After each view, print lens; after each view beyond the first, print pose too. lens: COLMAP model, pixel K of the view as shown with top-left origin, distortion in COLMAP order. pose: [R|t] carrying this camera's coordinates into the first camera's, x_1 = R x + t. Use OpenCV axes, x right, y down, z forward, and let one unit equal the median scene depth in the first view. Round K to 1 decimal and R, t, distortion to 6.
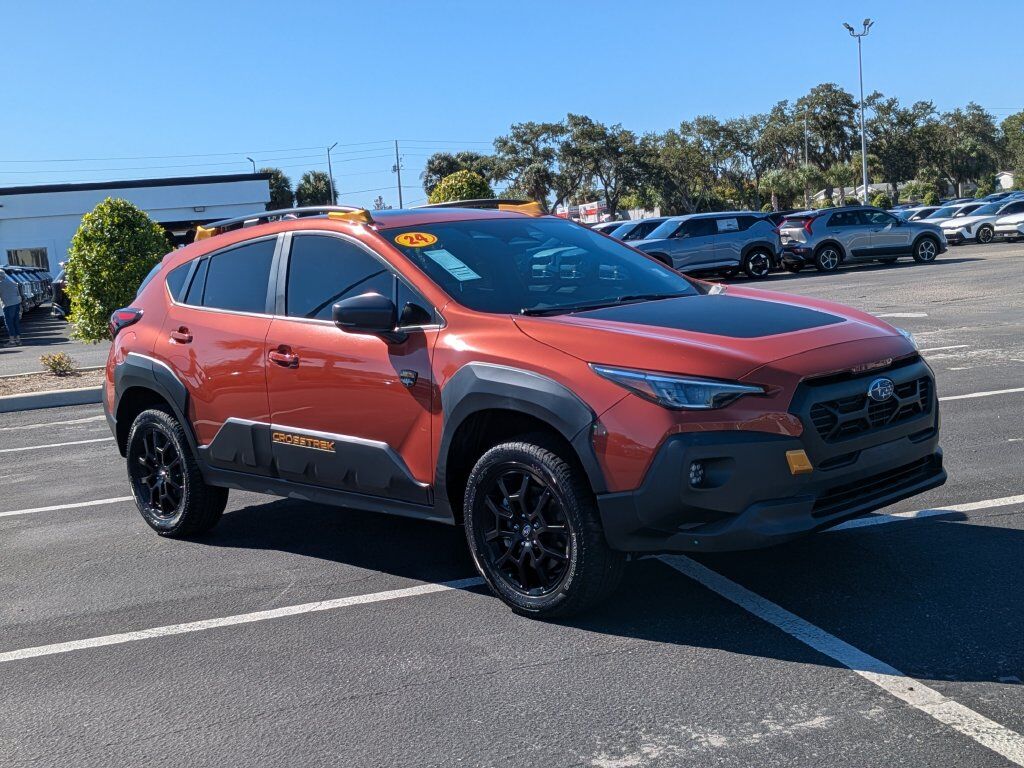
lens RADIAL K [[1255.3, 0, 512.0], [0, 1255.3, 384.0], [0, 0, 1]] dist [0.035640, 0.019562]
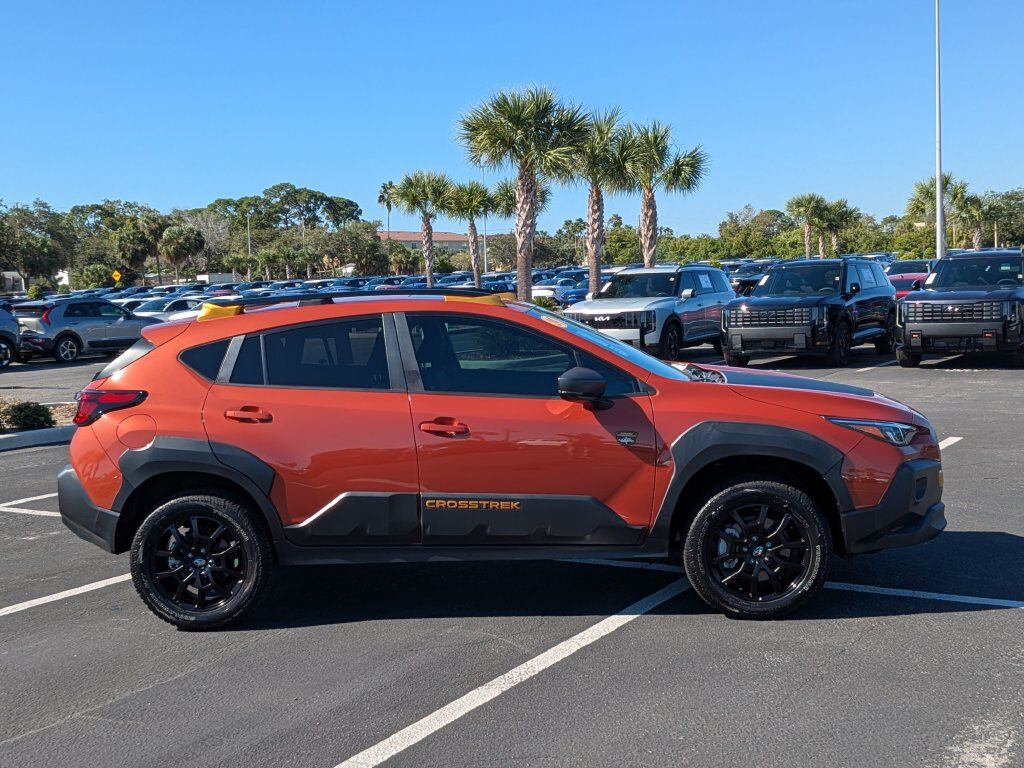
lens RADIAL K [[1255.3, 0, 512.0], [0, 1255.3, 384.0], [0, 0, 1]] dist [0.035640, 0.019562]
pose [[0.758100, -0.006734, 0.652103, -0.417850], [0.055267, 0.997013, -0.053955, 0.001135], [-0.649792, 0.076943, 0.756208, 0.076198]]
